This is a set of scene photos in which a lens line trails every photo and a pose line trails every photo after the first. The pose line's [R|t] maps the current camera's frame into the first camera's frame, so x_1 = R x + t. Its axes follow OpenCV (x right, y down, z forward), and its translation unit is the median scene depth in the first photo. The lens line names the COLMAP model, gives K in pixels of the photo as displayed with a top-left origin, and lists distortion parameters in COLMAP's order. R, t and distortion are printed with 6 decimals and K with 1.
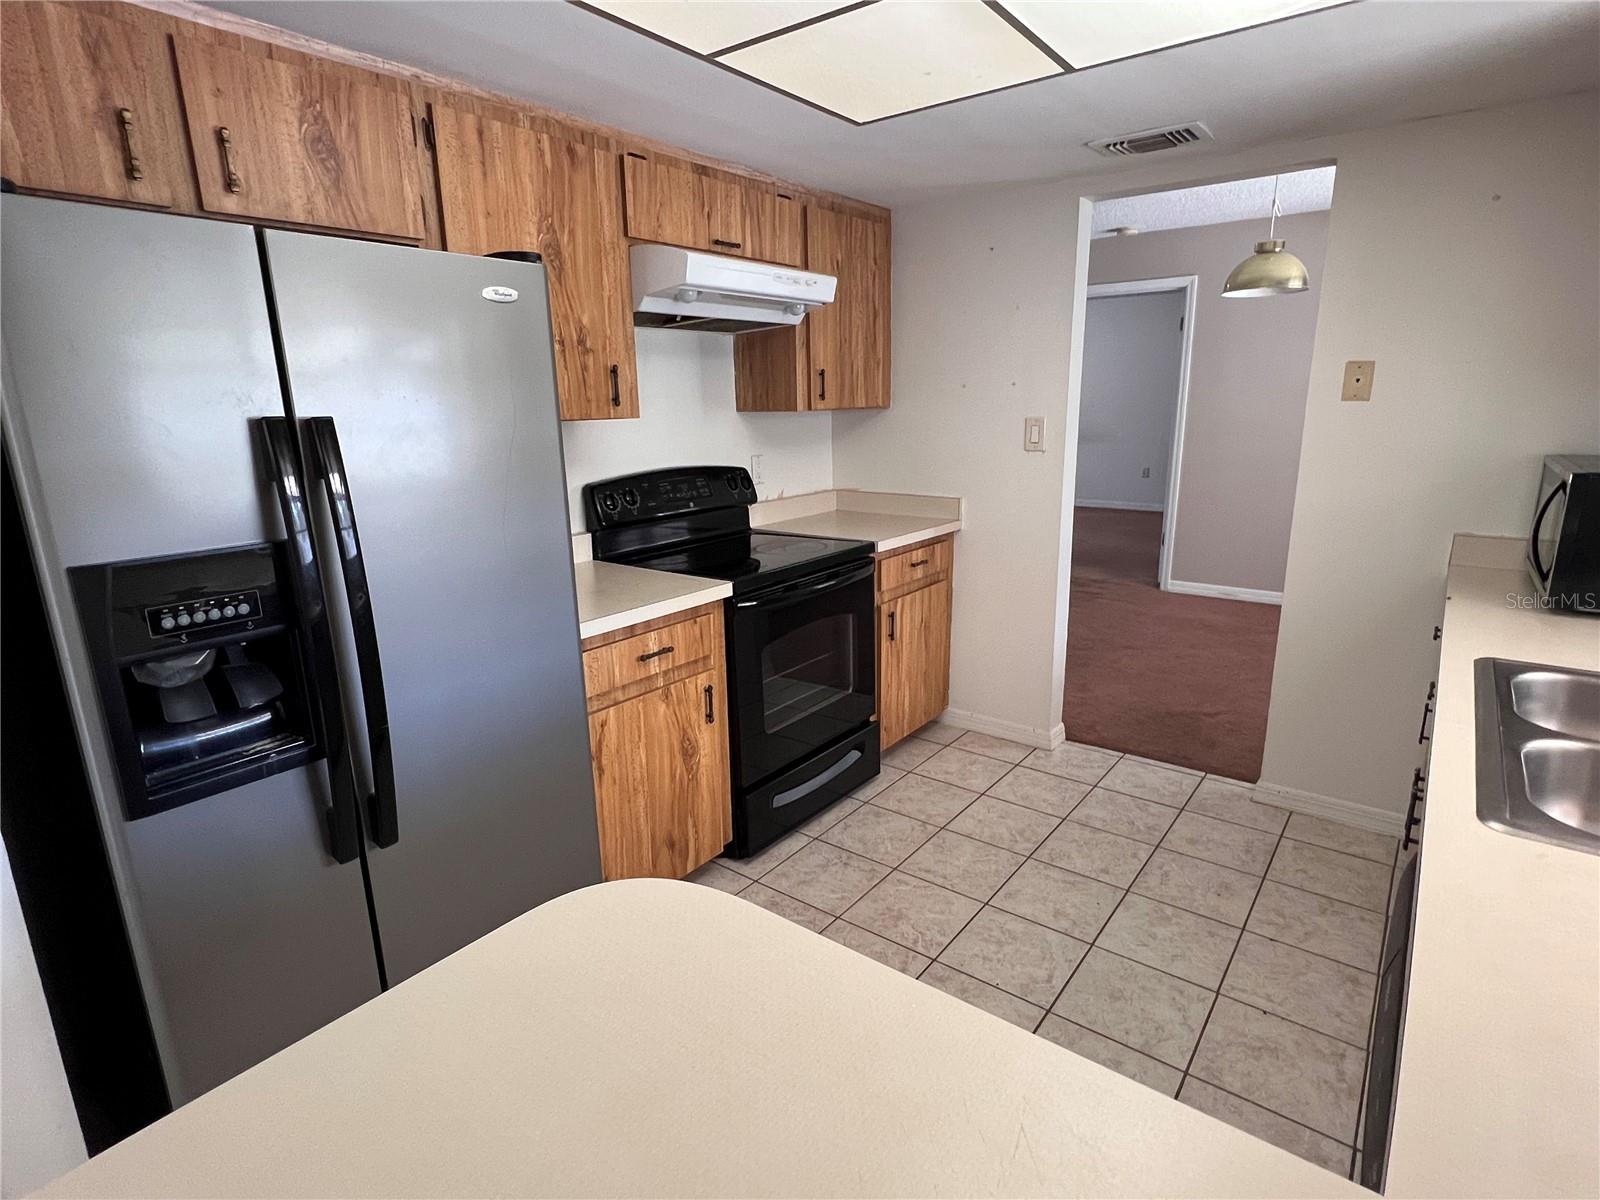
lens RADIAL K [[835.4, 0, 800.0], [0, 835.4, 597.5], [0, 0, 1]] dist [-0.000800, -0.000493]
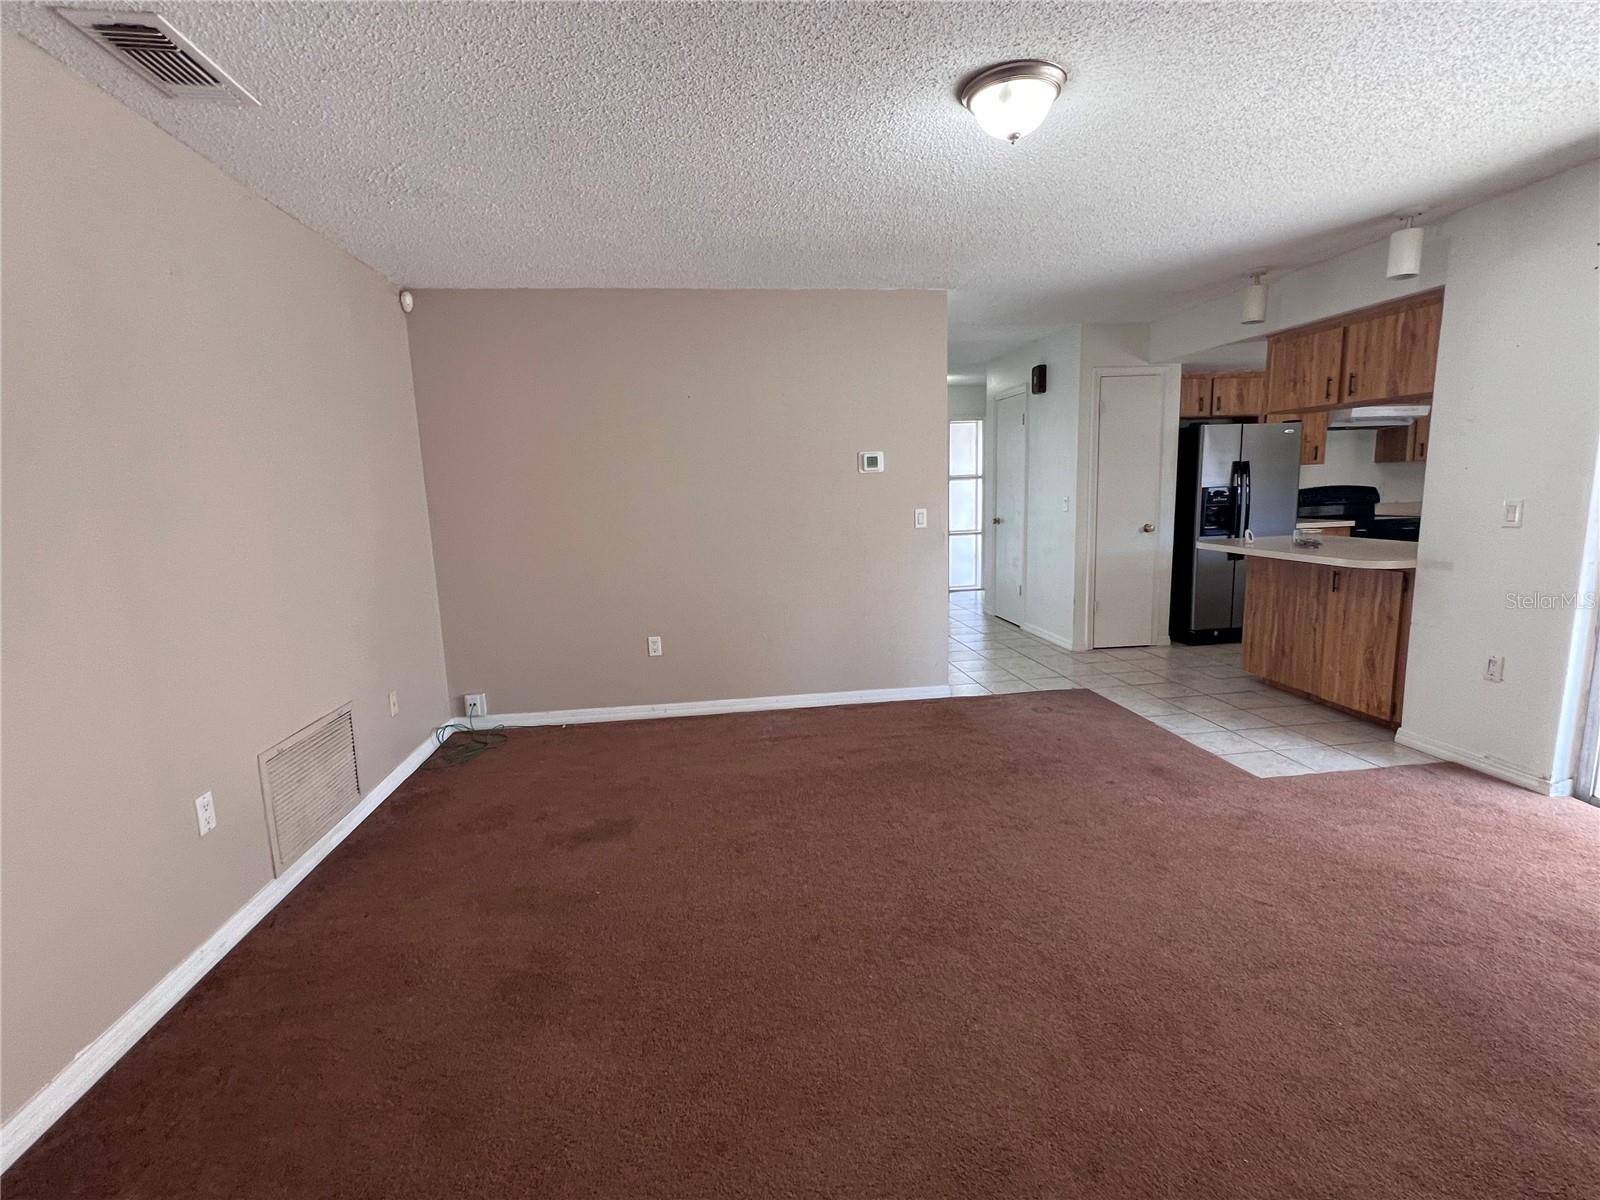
lens RADIAL K [[747.9, 0, 811.7], [0, 747.9, 597.4], [0, 0, 1]] dist [-0.003239, 0.000283]
pose [[0.712875, 0.107485, -0.693005, 0.374985], [-0.149418, 0.988774, -0.000344, 0.497308], [0.685189, 0.103792, 0.720933, -1.989371]]
